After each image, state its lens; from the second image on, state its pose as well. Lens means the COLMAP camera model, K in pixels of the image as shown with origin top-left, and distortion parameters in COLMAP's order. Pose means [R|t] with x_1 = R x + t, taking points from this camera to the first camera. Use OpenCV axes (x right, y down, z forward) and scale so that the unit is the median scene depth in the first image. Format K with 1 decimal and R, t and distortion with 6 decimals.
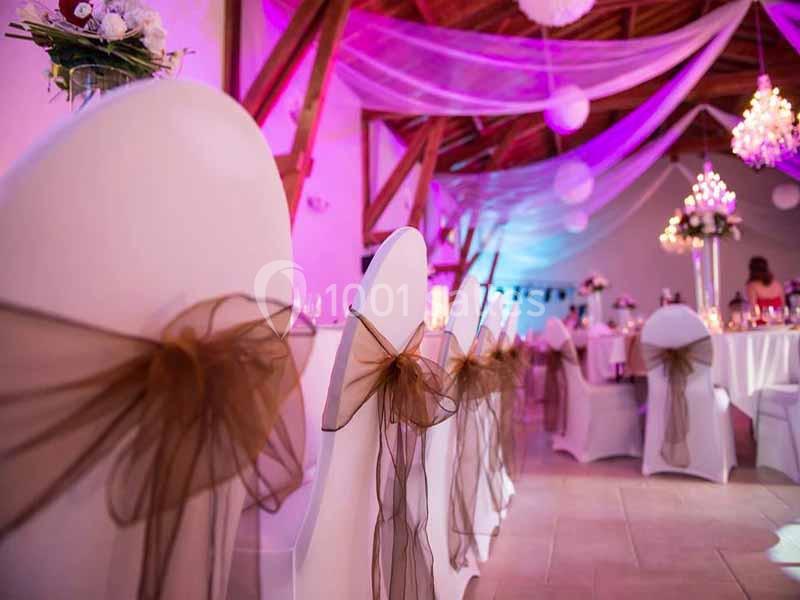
lens RADIAL K [[548.5, 0, 400.0], [0, 548.5, 300.0], [0, 0, 1]] dist [-0.043166, 0.002598]
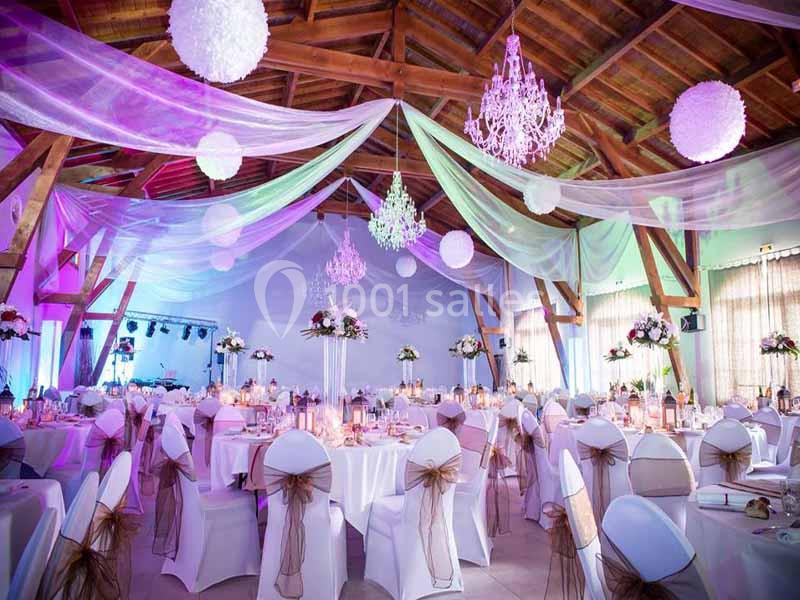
lens RADIAL K [[548.5, 0, 400.0], [0, 548.5, 300.0], [0, 0, 1]] dist [-0.043166, 0.002598]
pose [[0.810193, 0.079304, 0.580773, 0.042055], [-0.067085, 0.996840, -0.042532, -0.104842], [-0.582311, -0.004502, 0.812953, 0.065947]]
